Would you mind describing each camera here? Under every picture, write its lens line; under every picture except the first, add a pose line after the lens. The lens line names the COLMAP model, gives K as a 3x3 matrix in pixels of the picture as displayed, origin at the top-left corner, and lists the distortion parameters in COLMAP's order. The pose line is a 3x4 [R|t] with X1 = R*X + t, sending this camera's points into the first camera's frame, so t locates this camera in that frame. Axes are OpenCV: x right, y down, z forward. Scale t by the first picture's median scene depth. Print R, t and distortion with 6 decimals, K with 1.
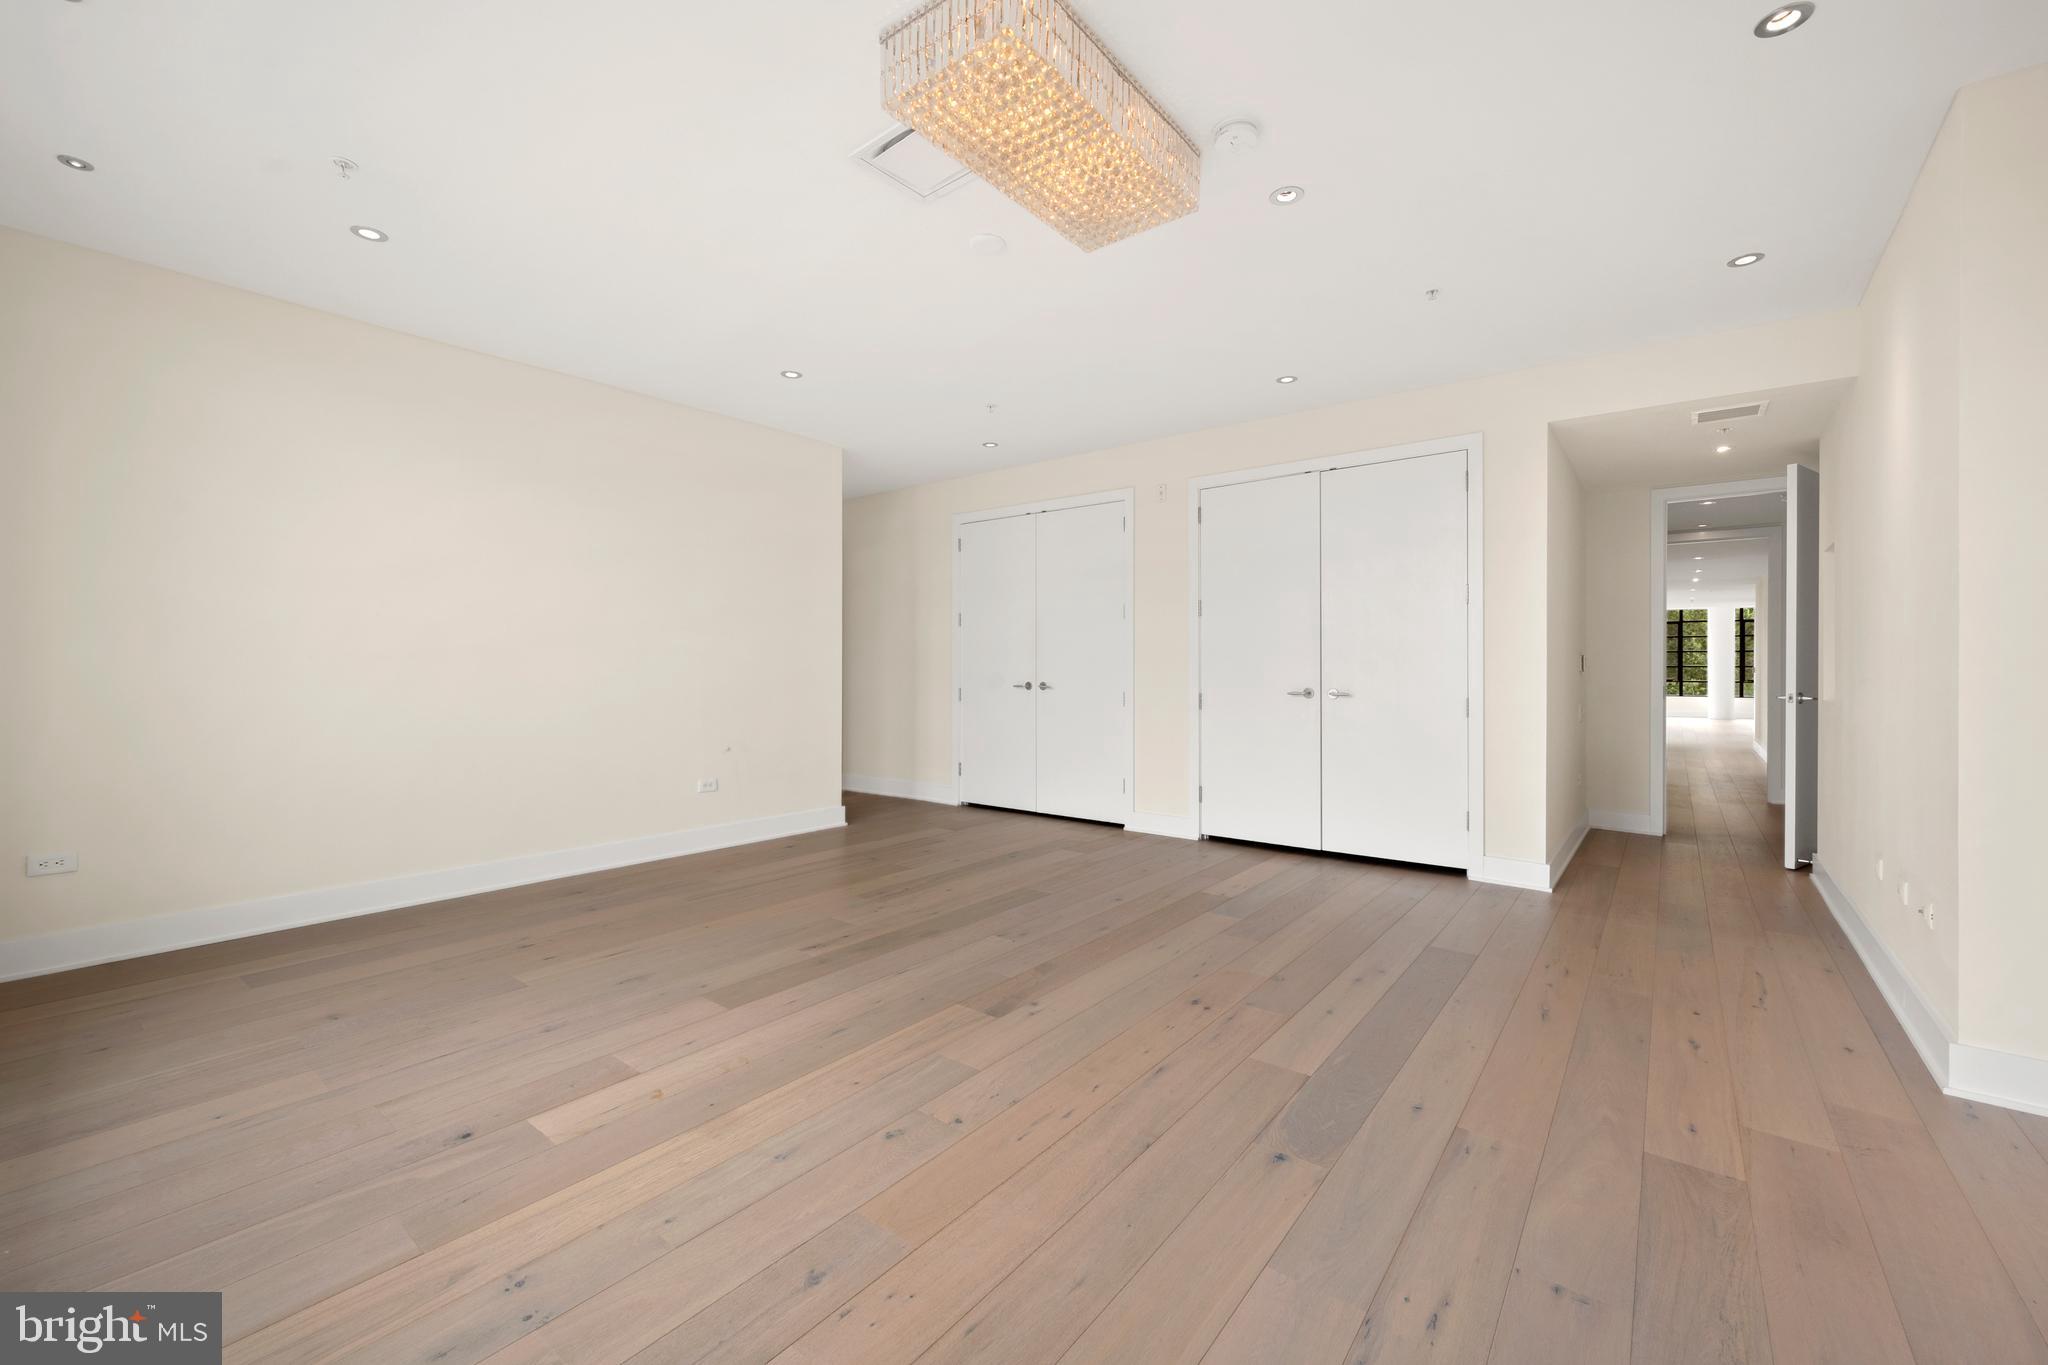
lens RADIAL K [[833.5, 0, 1037.8], [0, 833.5, 672.7], [0, 0, 1]] dist [0.000576, 0.000214]
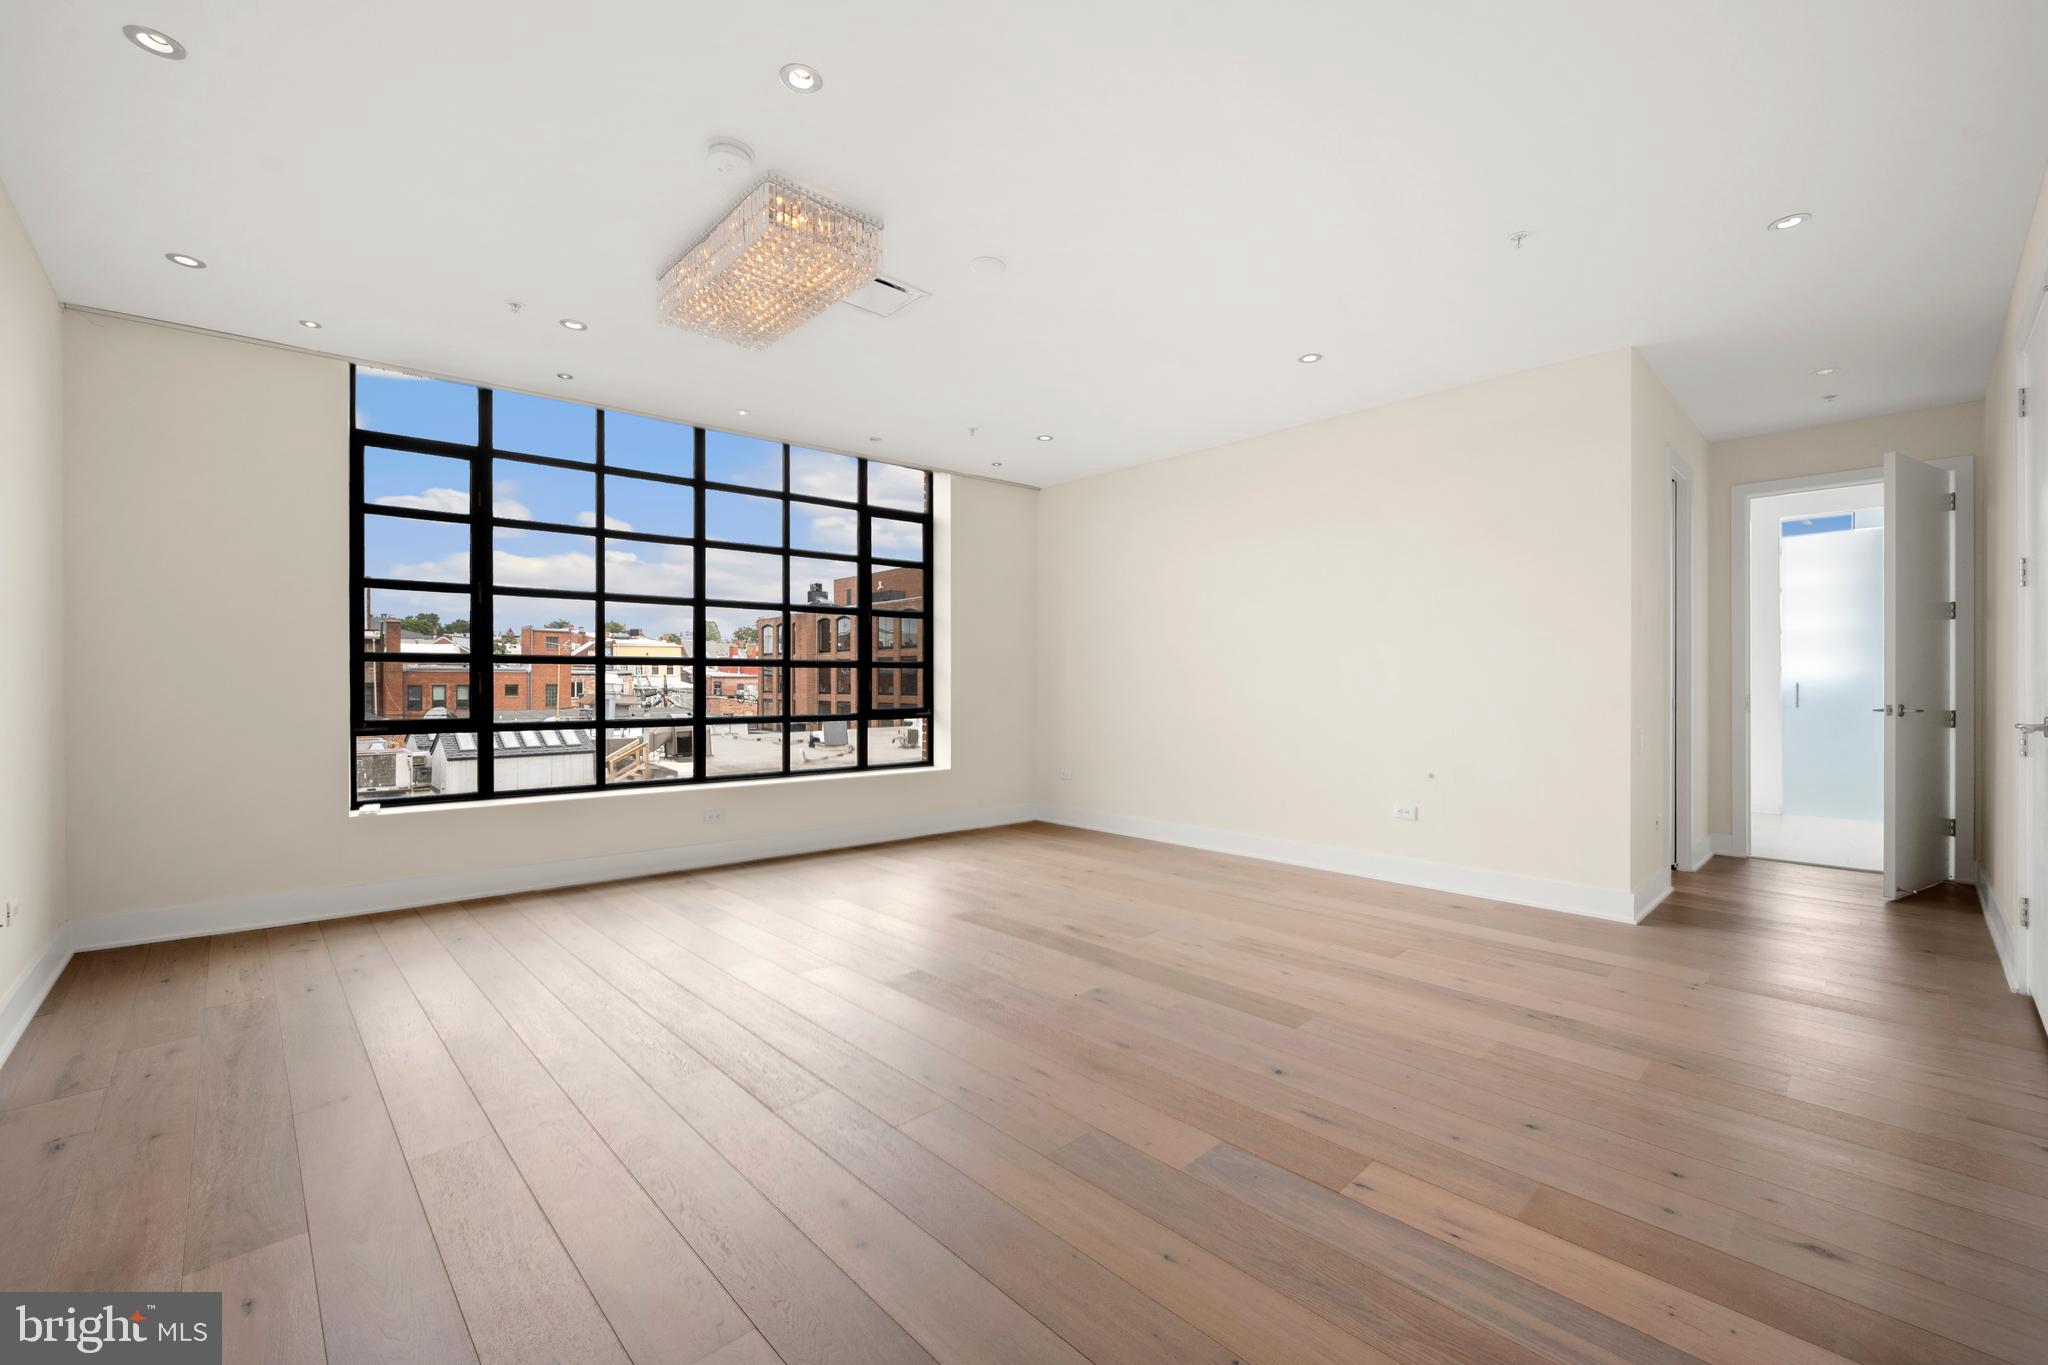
lens RADIAL K [[833.5, 0, 1023.8], [0, 833.5, 674.9], [0, 0, 1]] dist [0.000576, 0.000214]
pose [[-0.150409, -0.012183, -0.988549, 0.821995], [-0.006617, 0.999914, -0.011316, -0.002207], [0.988602, 0.004839, -0.150476, 1.048999]]
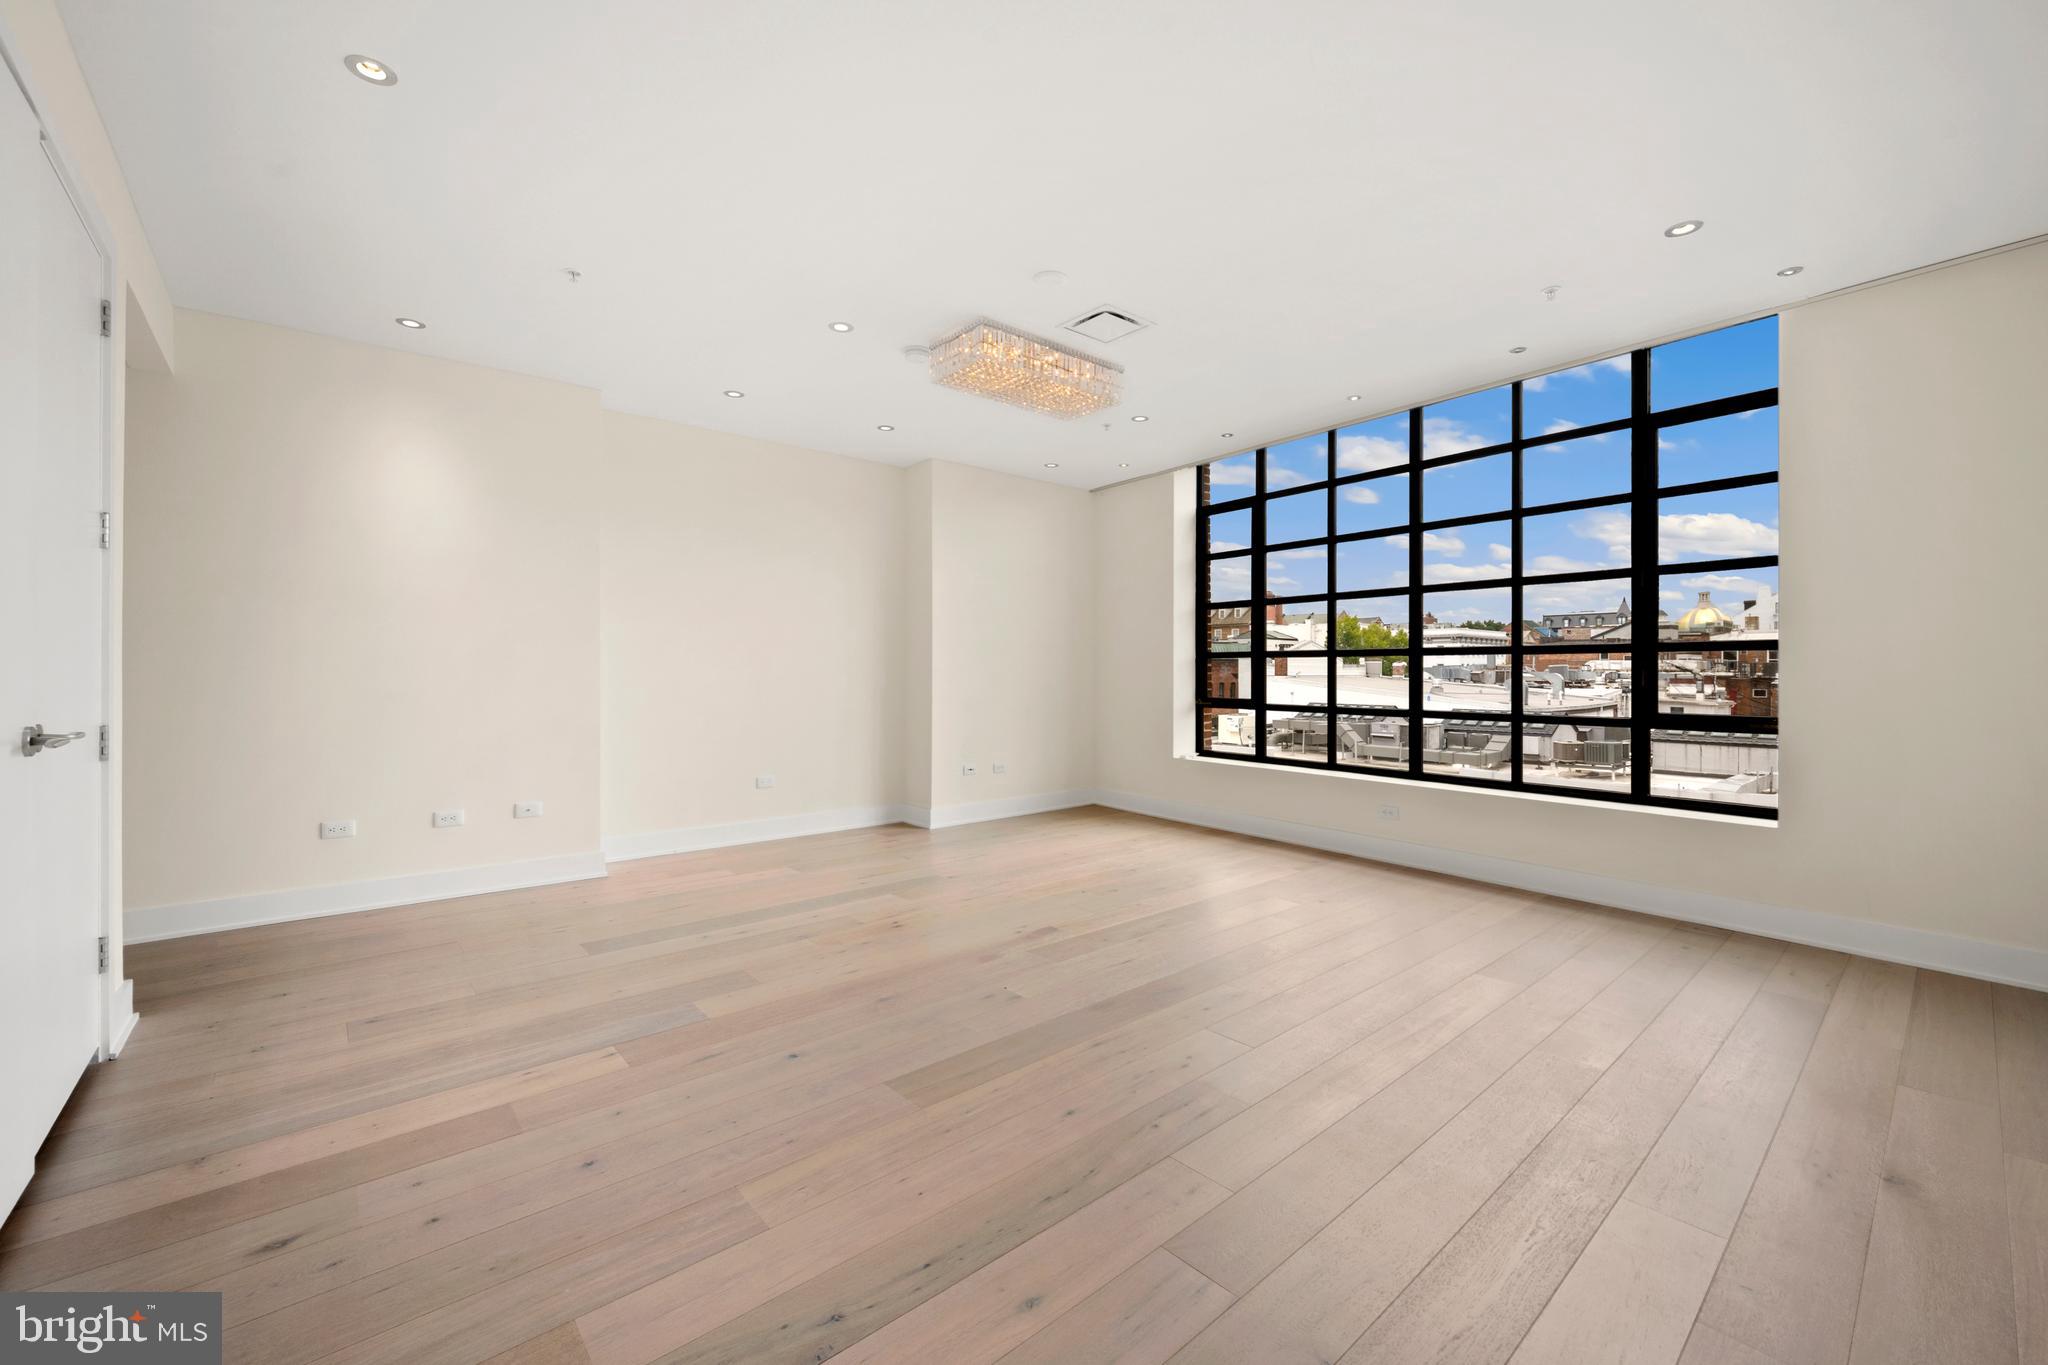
lens RADIAL K [[833.5, 0, 1030.5], [0, 833.5, 672.9], [0, 0, 1]] dist [0.000576, 0.000214]
pose [[-0.980271, -0.005701, 0.197578, -0.219087], [-0.004061, 0.999954, 0.008704, -0.012395], [-0.197618, 0.007730, -0.980249, 1.795738]]
